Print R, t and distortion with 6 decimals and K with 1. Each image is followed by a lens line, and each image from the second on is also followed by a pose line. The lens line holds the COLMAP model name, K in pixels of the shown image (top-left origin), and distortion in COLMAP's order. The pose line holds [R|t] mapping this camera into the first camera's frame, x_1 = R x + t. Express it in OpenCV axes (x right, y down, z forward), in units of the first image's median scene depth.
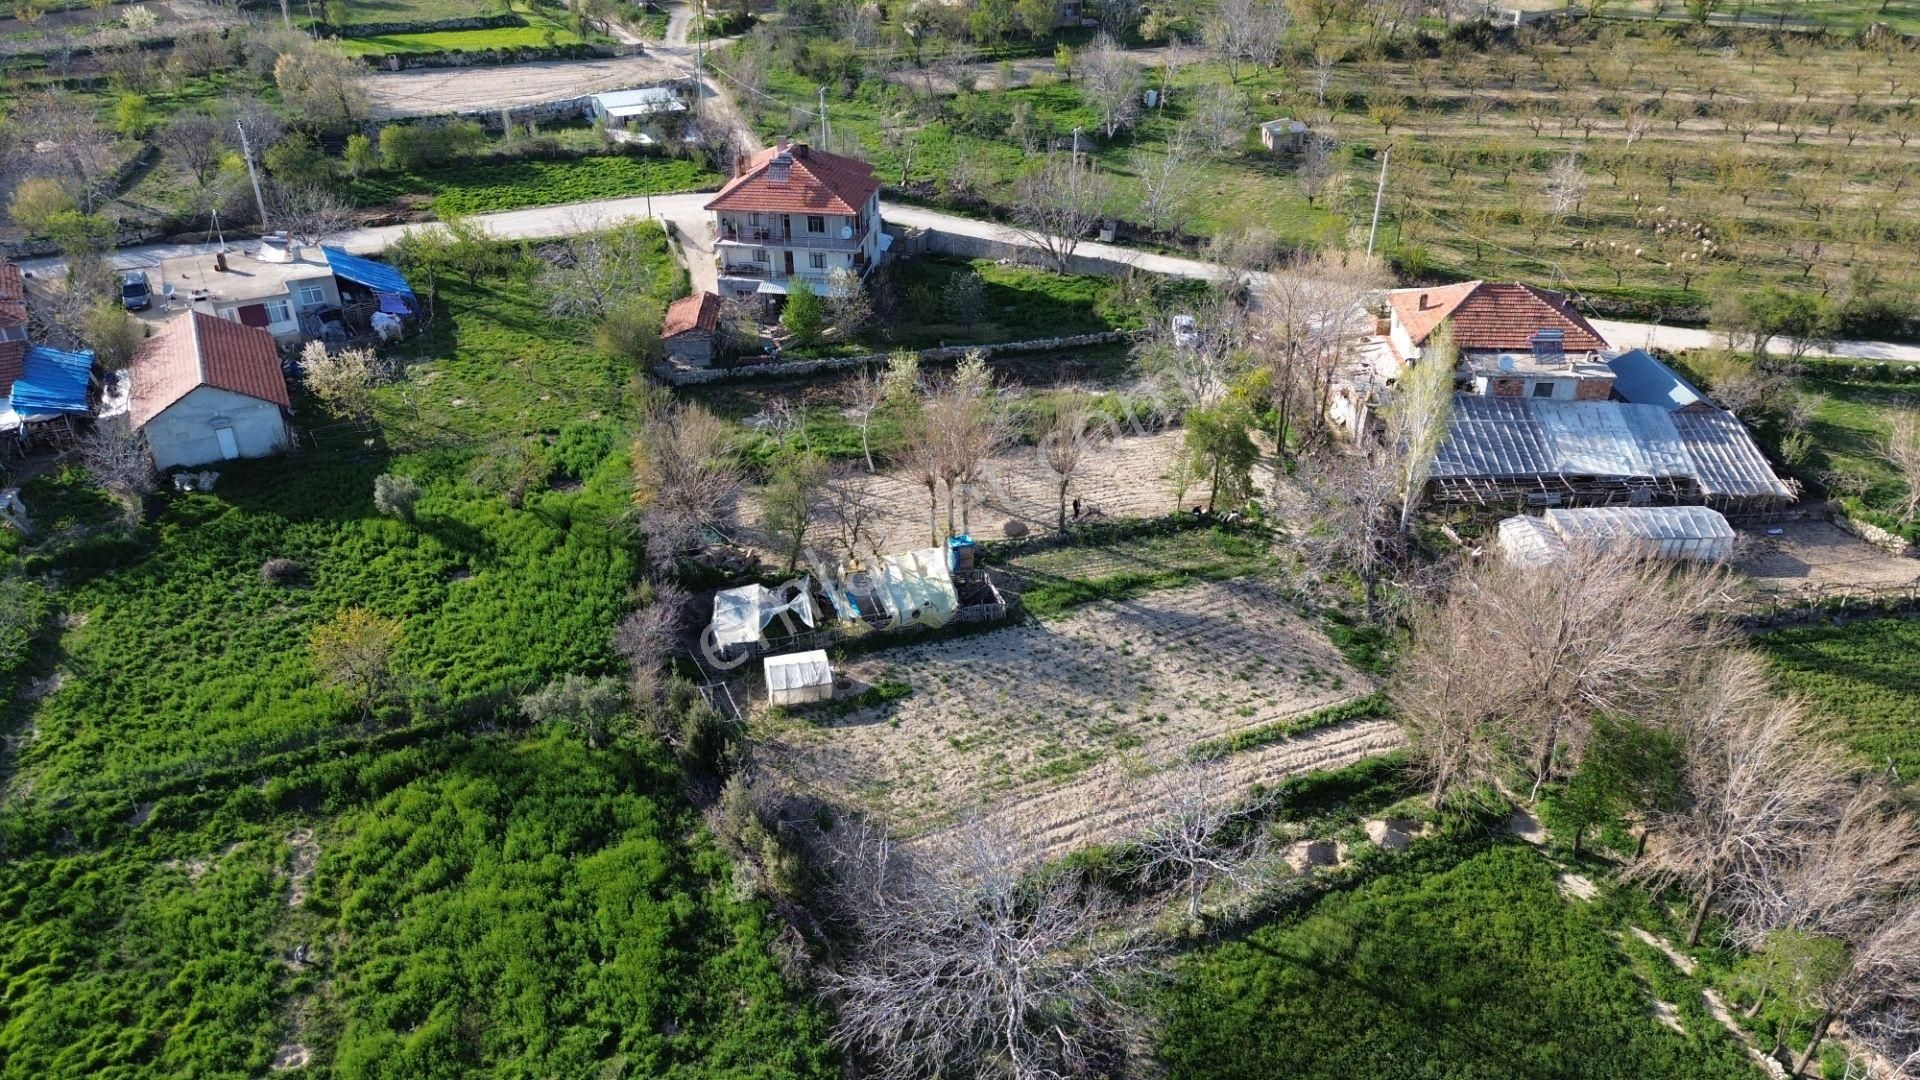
lens RADIAL K [[1351.8, 0, 957.5], [0, 1351.8, 533.4], [0, 0, 1]] dist [0.070968, -0.070742]
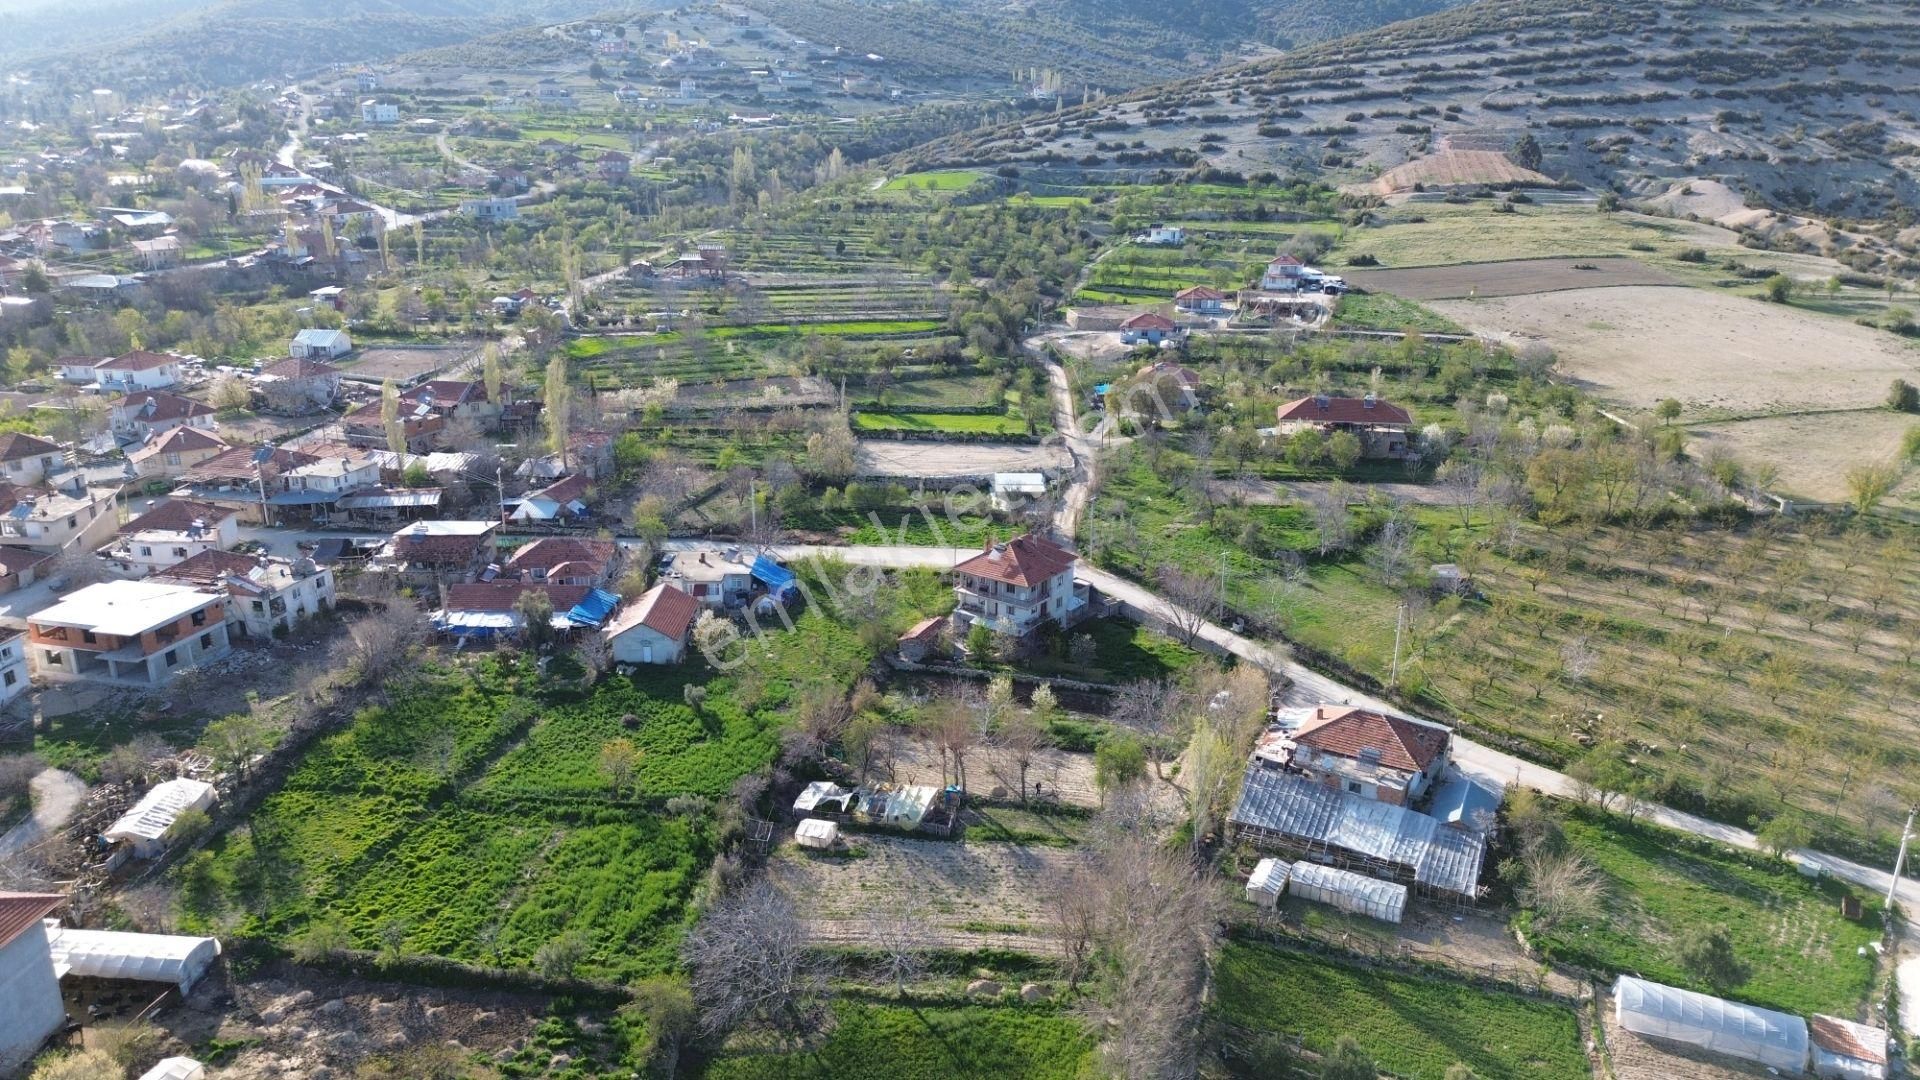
lens RADIAL K [[1351.8, 0, 957.5], [0, 1351.8, 533.4], [0, 0, 1]] dist [0.070968, -0.070742]
pose [[0.878373, 0.147410, -0.454677, 0.708202], [-0.241247, 0.957927, -0.155488, -0.037498], [0.412627, 0.246266, 0.876979, -0.549609]]
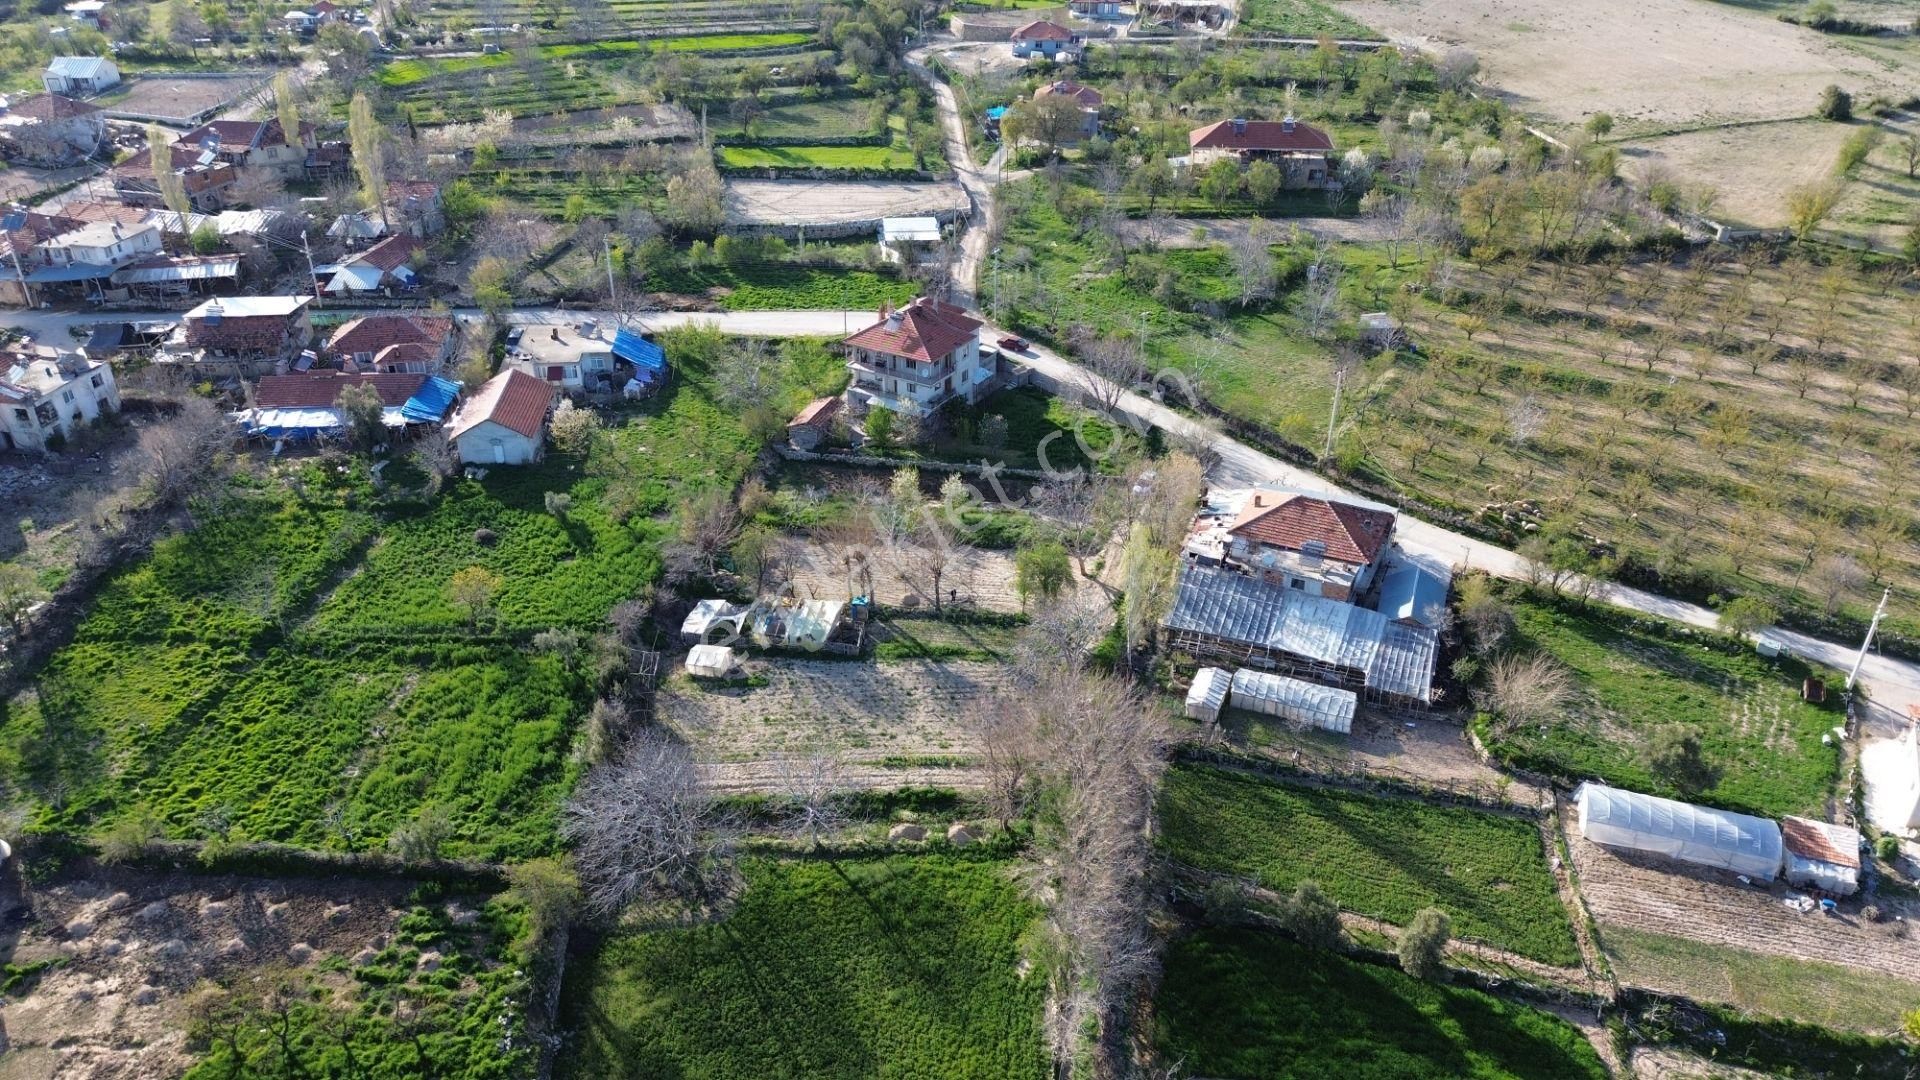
lens RADIAL K [[1351.8, 0, 957.5], [0, 1351.8, 533.4], [0, 0, 1]] dist [0.070968, -0.070742]
pose [[0.918895, 0.195091, -0.342887, 0.594075], [-0.199009, 0.979701, 0.024097, -0.124231], [0.340628, 0.046095, 0.939067, -0.391833]]
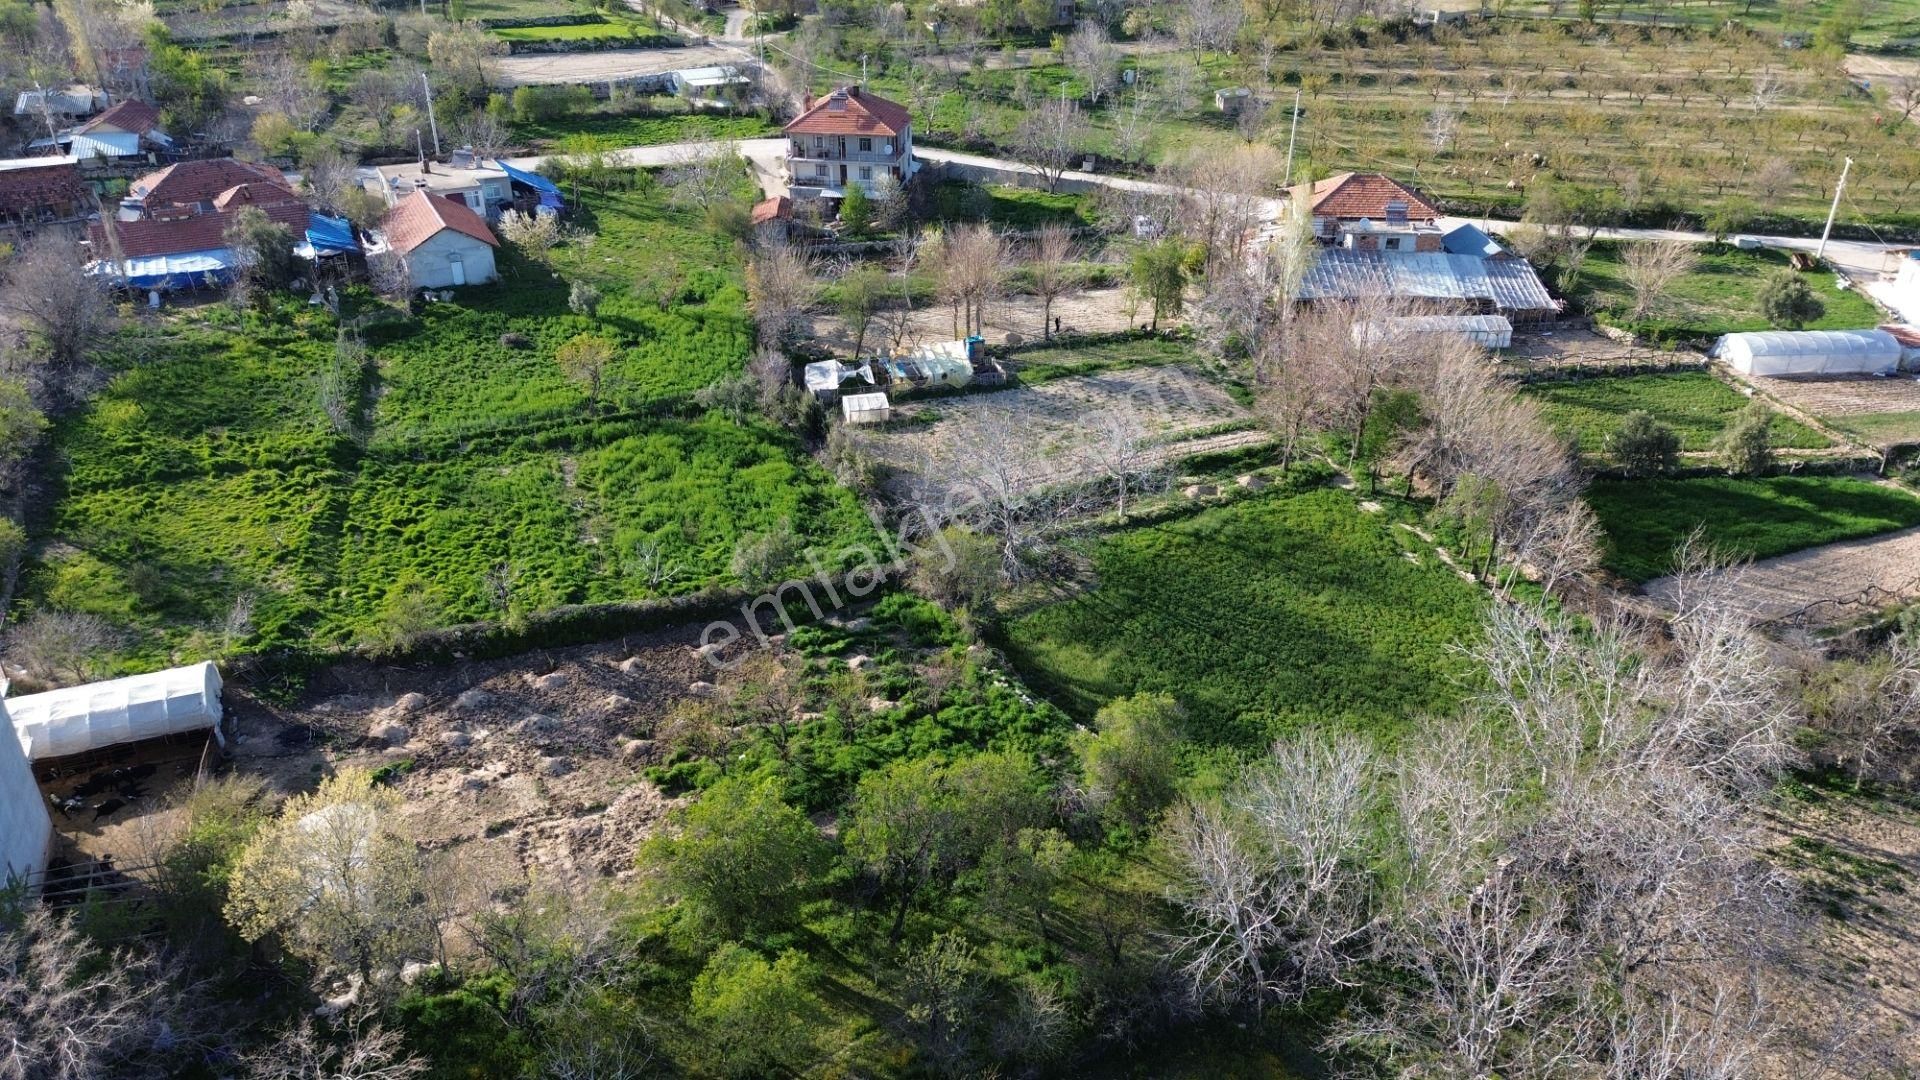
lens RADIAL K [[1351.8, 0, 957.5], [0, 1351.8, 533.4], [0, 0, 1]] dist [0.070968, -0.070742]
pose [[0.999980, 0.005174, -0.003772, -0.009454], [-0.005282, 0.999555, -0.029357, 0.244119], [0.003618, 0.029376, 0.999562, -0.403891]]
